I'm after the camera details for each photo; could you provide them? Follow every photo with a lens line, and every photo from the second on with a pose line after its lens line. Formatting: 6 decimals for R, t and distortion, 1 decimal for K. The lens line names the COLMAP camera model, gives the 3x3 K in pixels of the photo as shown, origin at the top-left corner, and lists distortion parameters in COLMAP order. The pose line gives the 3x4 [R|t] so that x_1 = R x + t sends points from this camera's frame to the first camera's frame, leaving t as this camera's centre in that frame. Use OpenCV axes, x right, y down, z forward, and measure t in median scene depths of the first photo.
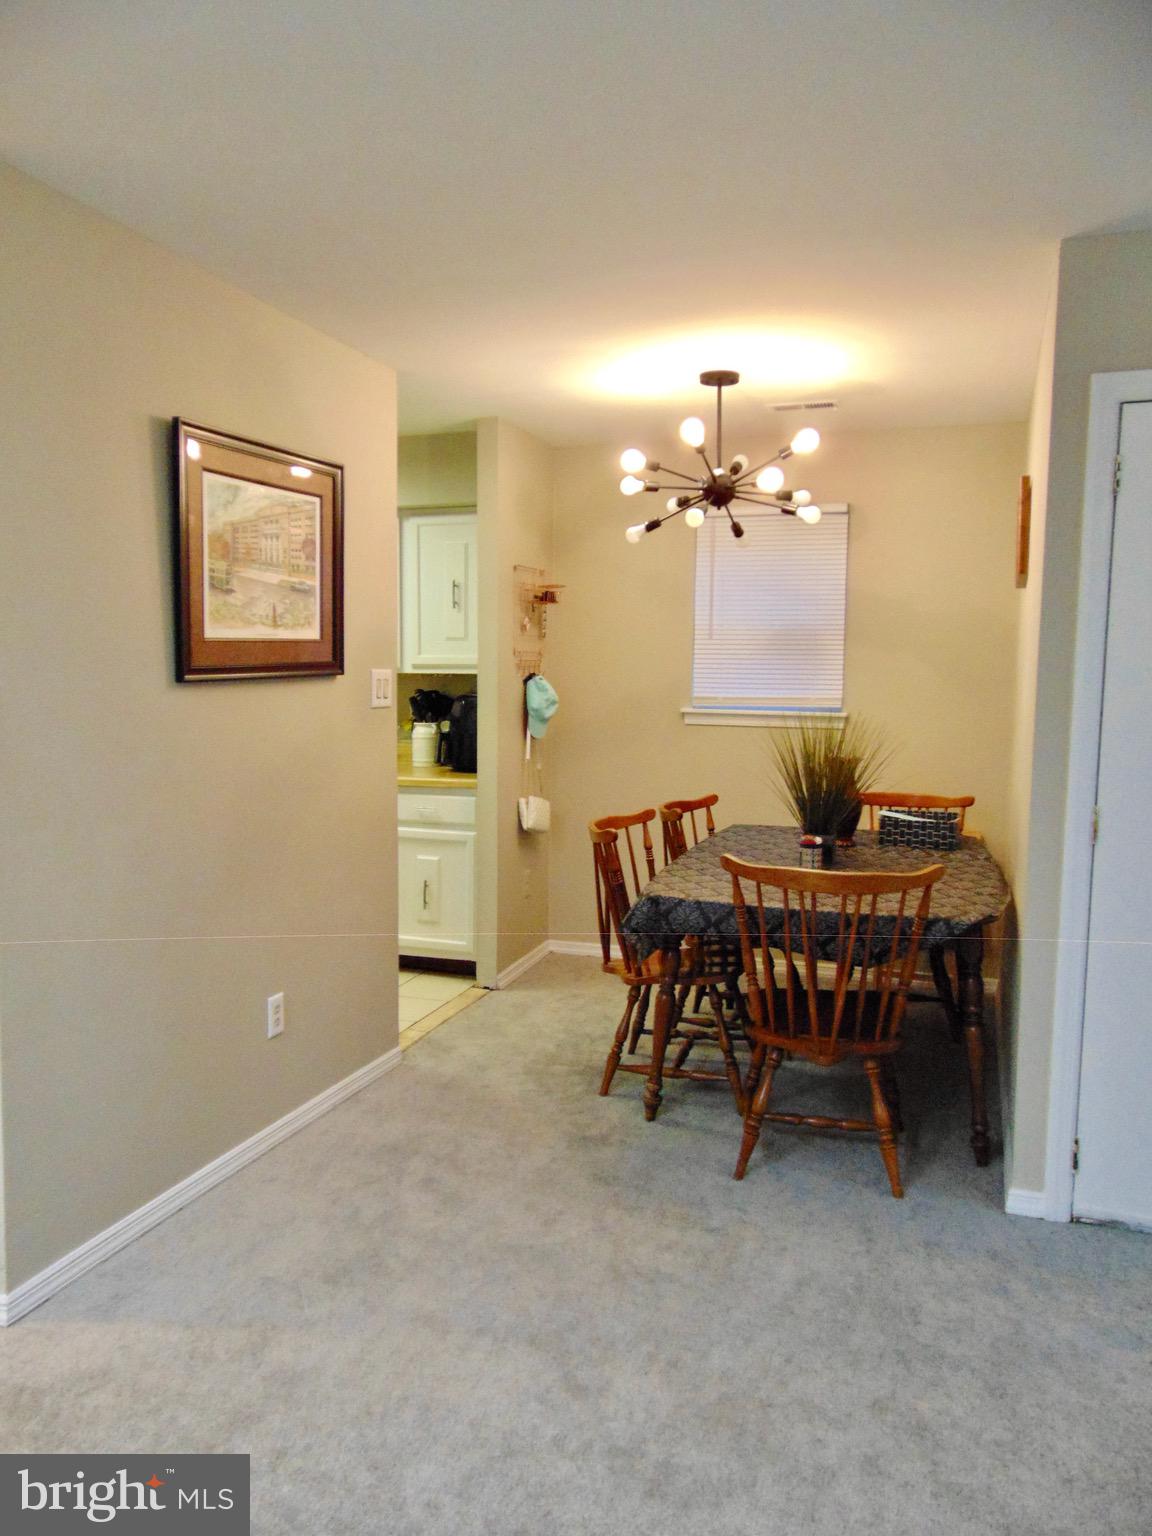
lens RADIAL K [[1138.7, 0, 575.3], [0, 1138.7, 767.6], [0, 0, 1]] dist [-0.013445, 0.034565]
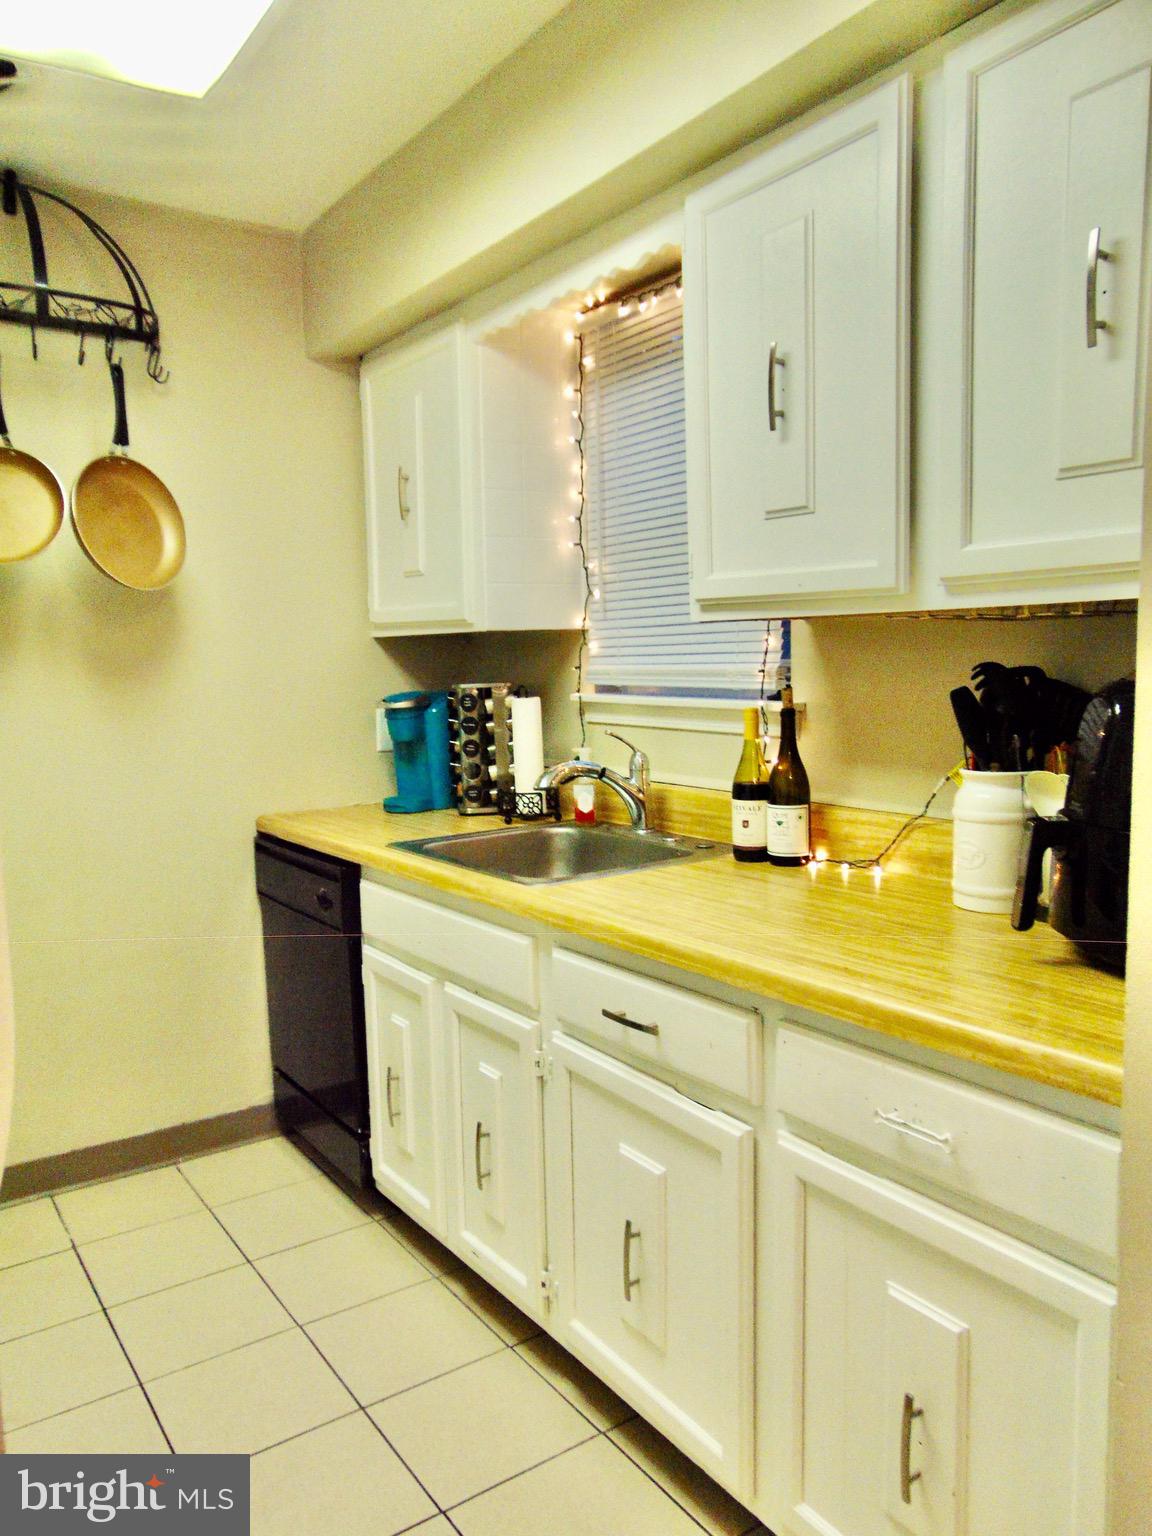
lens RADIAL K [[1138.7, 0, 574.2], [0, 1138.7, 774.5], [0, 0, 1]] dist [-0.013445, 0.034565]
pose [[0.806577, 0.043552, -0.589523, -0.043543], [-0.035538, 0.999051, 0.025185, -0.043574], [0.590060, 0.000636, 0.807359, 0.704240]]
